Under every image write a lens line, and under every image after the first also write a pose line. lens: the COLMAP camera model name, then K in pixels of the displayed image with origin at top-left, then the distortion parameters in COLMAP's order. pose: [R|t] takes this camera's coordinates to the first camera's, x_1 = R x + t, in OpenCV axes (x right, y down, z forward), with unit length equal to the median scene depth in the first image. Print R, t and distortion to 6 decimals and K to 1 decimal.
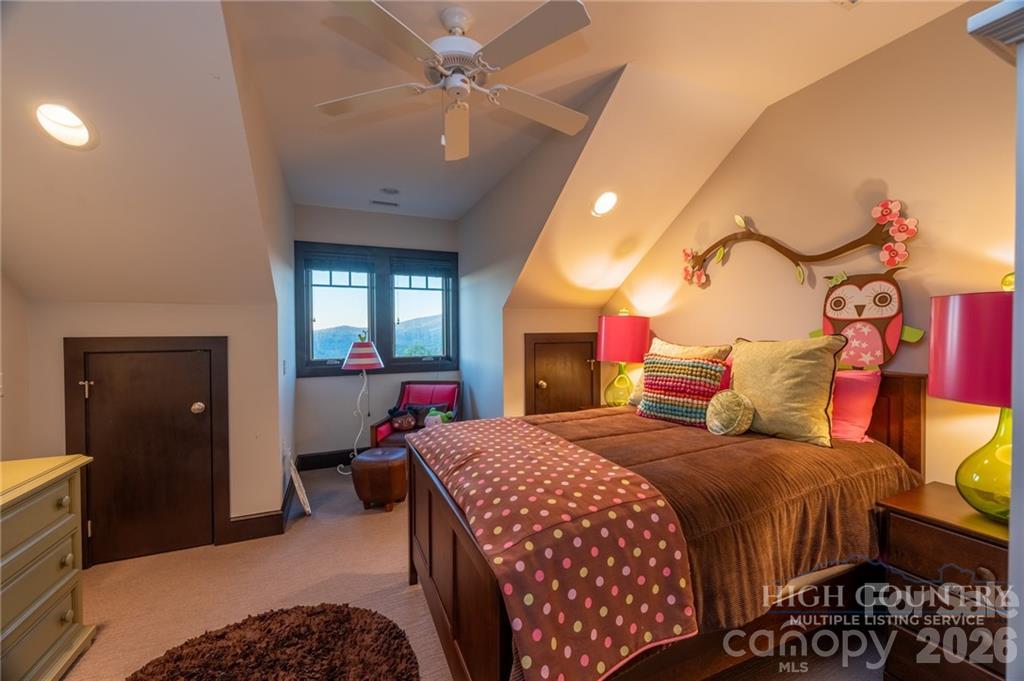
lens RADIAL K [[409.7, 0, 513.3], [0, 409.7, 339.1], [0, 0, 1]] dist [-0.002864, 0.000484]
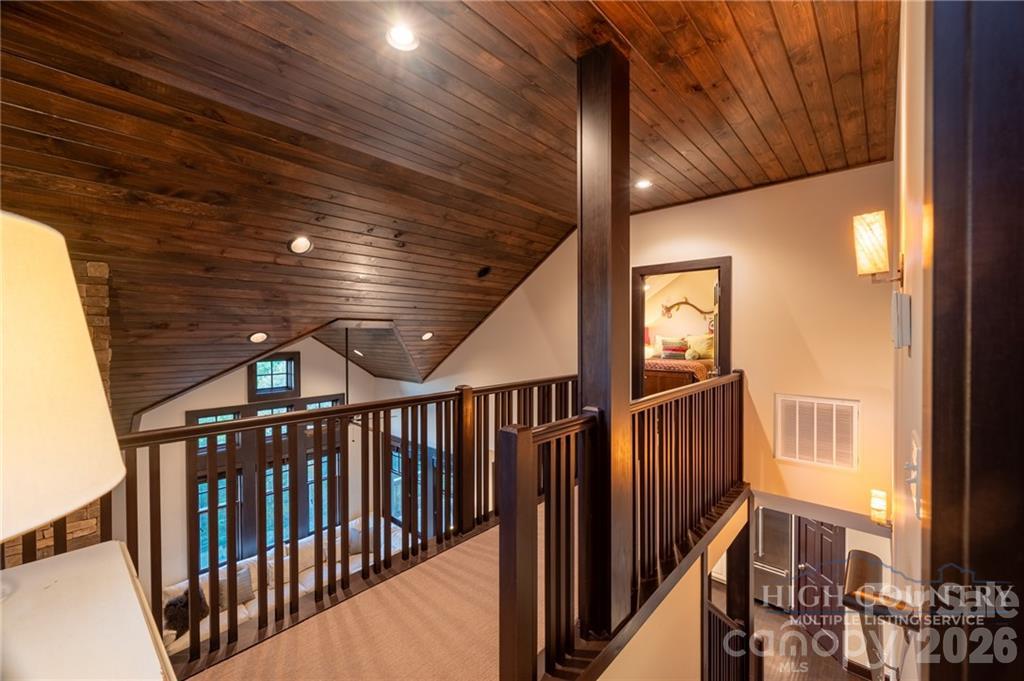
lens RADIAL K [[409.7, 0, 512.2], [0, 409.7, 338.6], [0, 0, 1]] dist [-0.002864, 0.000484]
pose [[0.903513, -0.001135, 0.428558, -1.039961], [0.003348, 0.999985, -0.004412, 0.019361], [-0.428547, 0.005421, 0.903503, -0.678228]]
